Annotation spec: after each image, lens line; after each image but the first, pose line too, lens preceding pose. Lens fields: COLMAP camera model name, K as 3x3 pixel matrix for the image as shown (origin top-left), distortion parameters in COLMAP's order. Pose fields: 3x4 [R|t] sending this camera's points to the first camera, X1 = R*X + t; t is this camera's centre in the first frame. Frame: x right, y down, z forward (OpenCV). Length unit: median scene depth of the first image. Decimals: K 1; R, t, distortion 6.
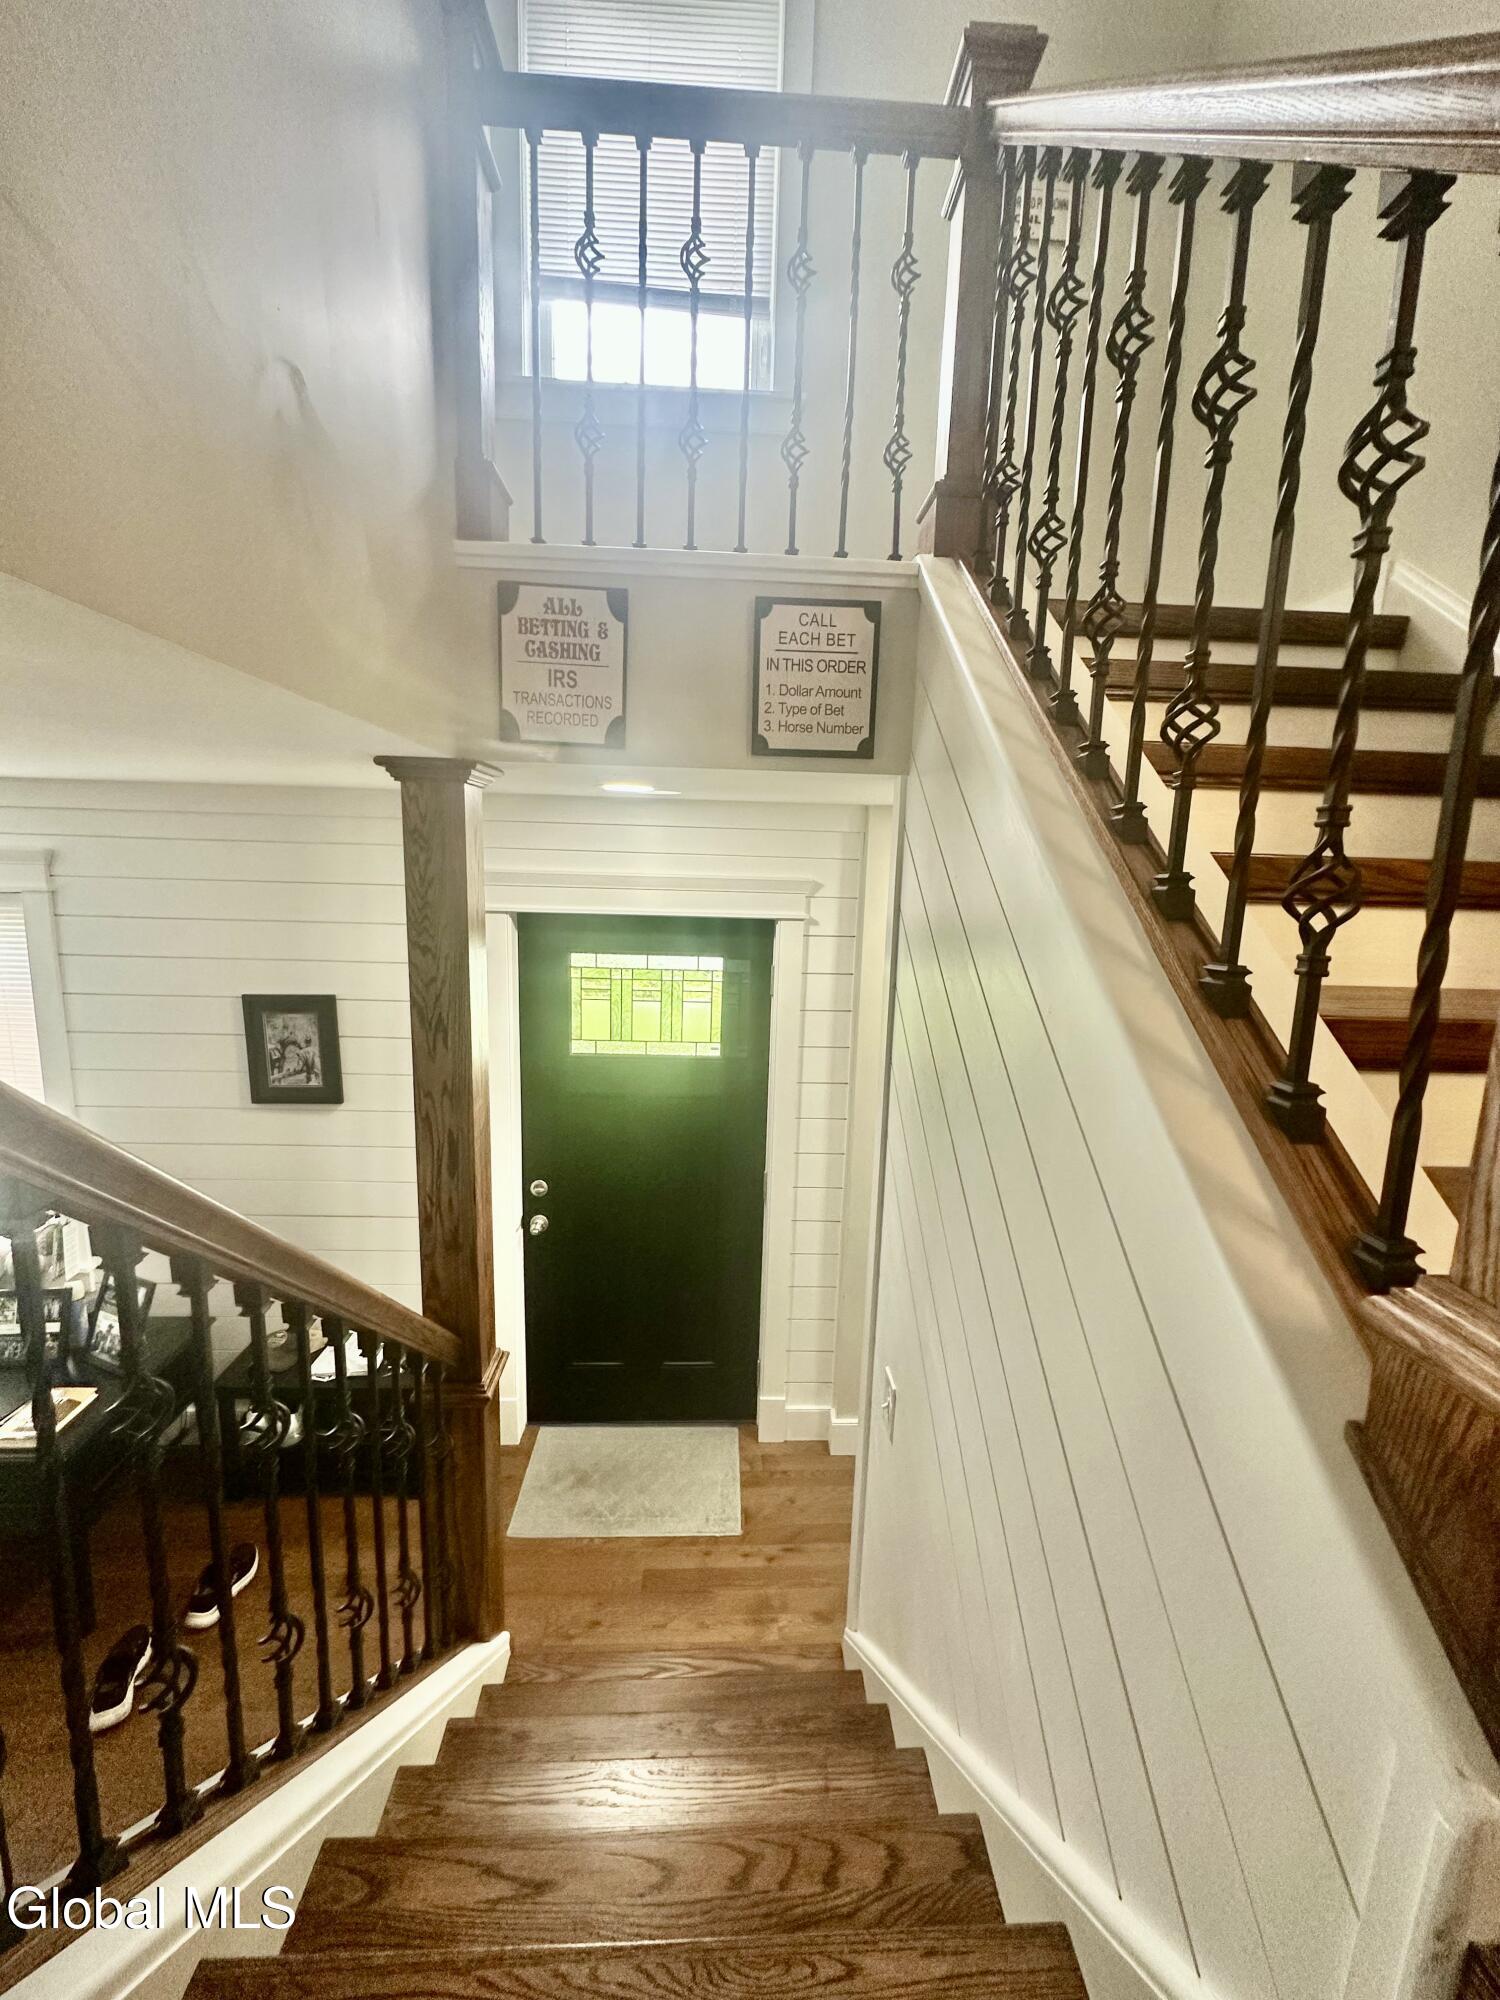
lens RADIAL K [[800.4, 0, 750.8], [0, 800.4, 1001.9], [0, 0, 1]] dist [-0.000131, 0.000309]
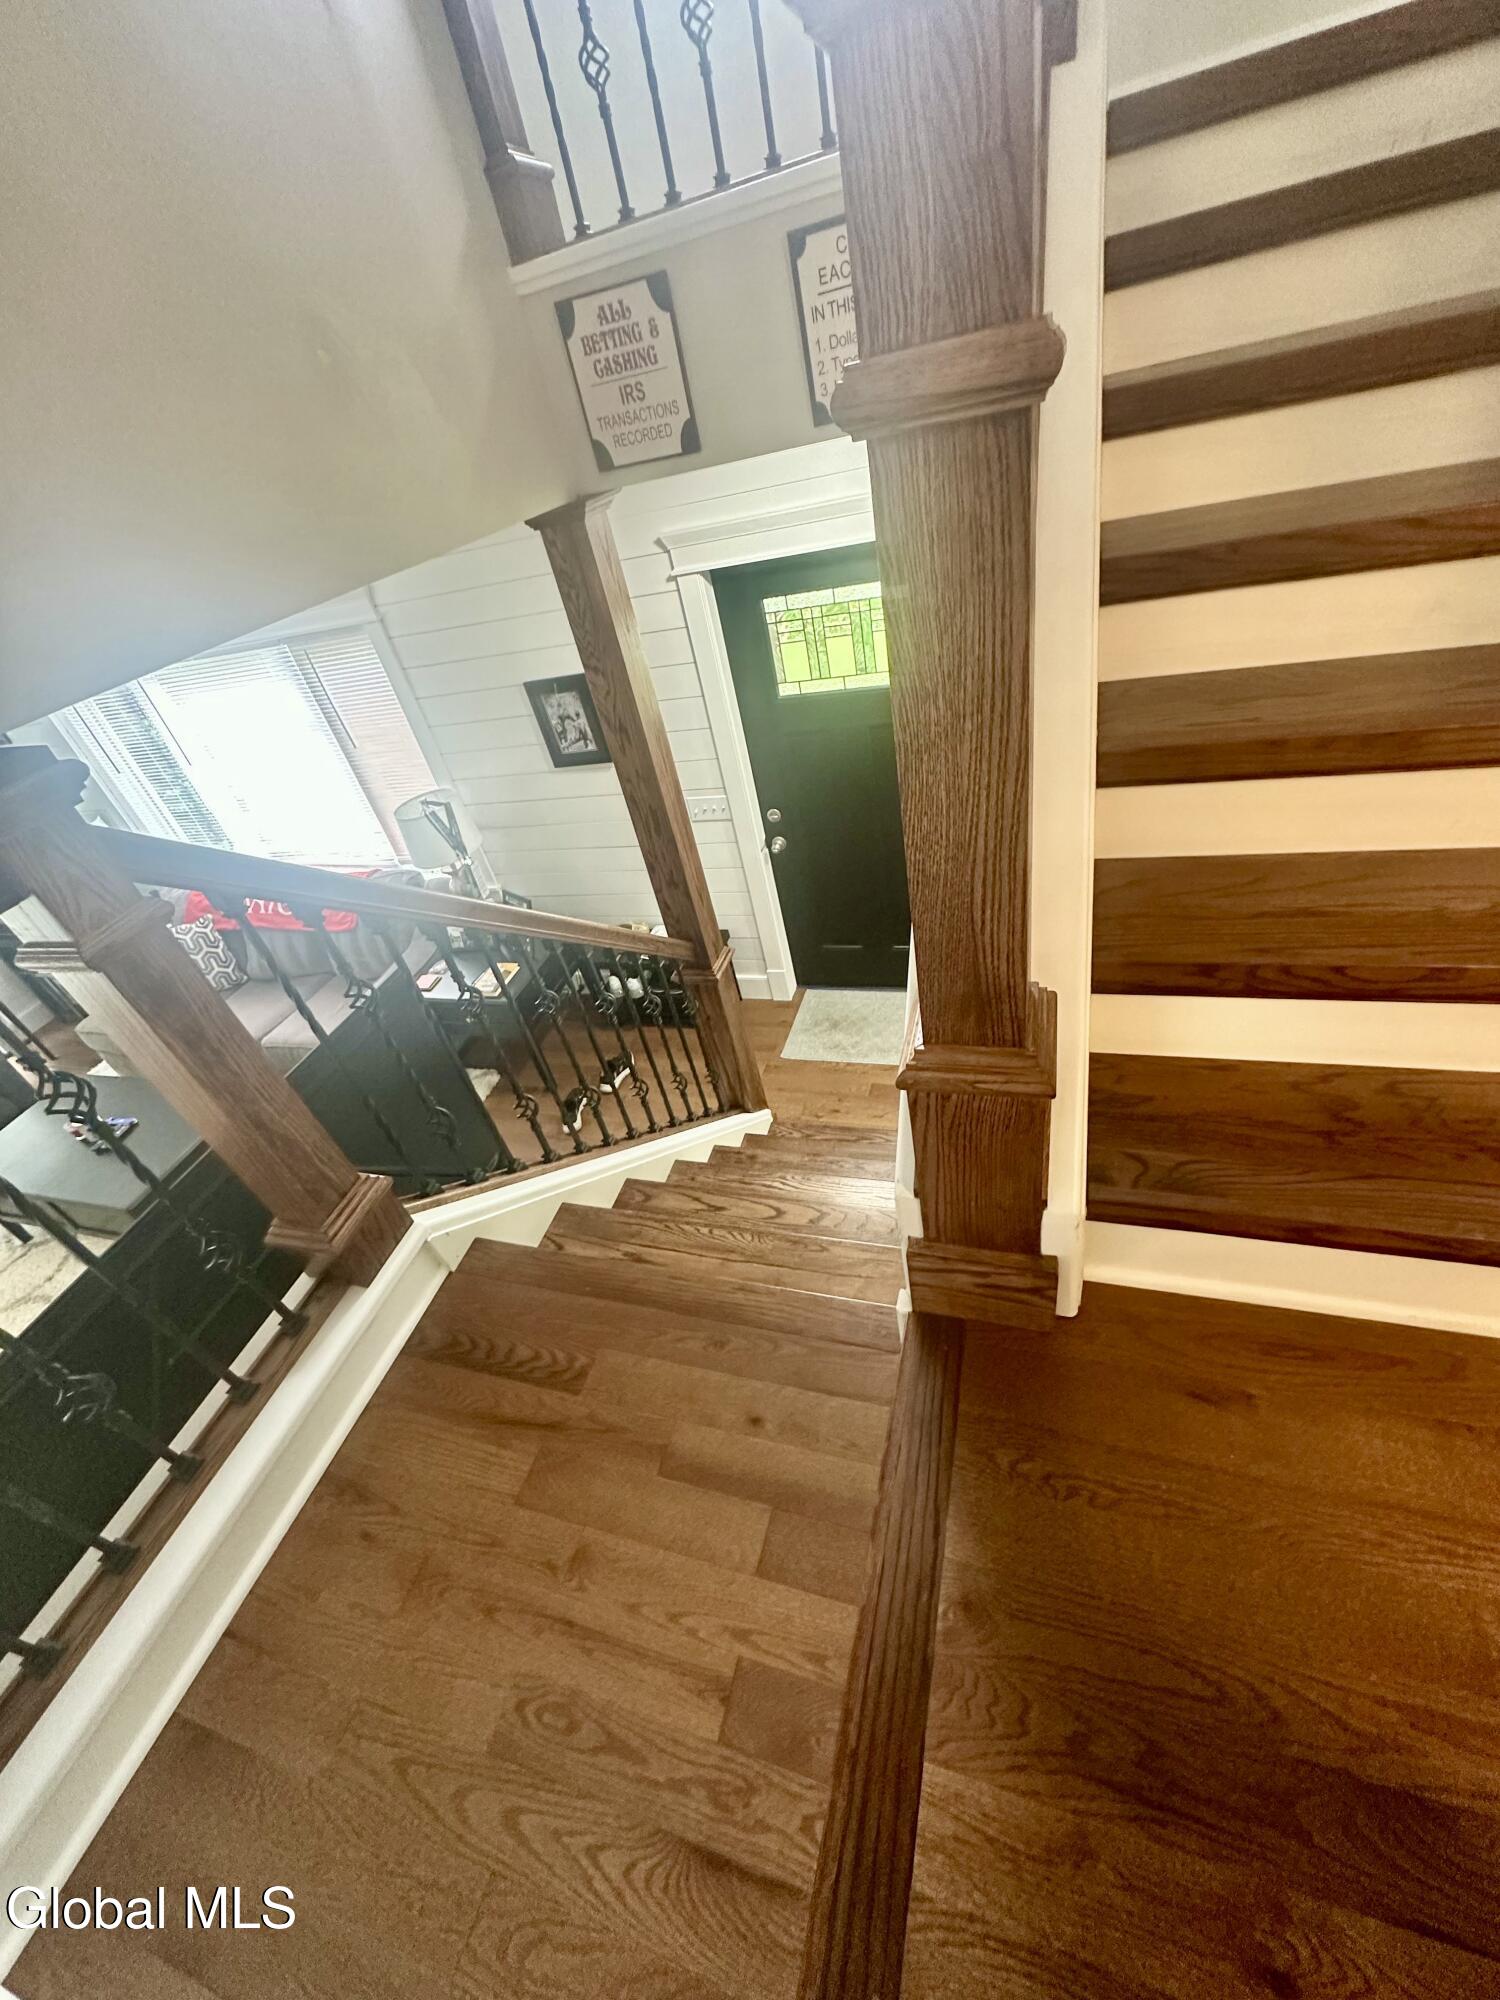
lens RADIAL K [[800.4, 0, 751.6], [0, 800.4, 999.9], [0, 0, 1]] dist [-0.000131, 0.000309]
pose [[0.916158, 0.033962, -0.399375, 0.227493], [0.168515, 0.871425, 0.460674, -0.100414], [0.363672, -0.489351, 0.792640, -0.117596]]
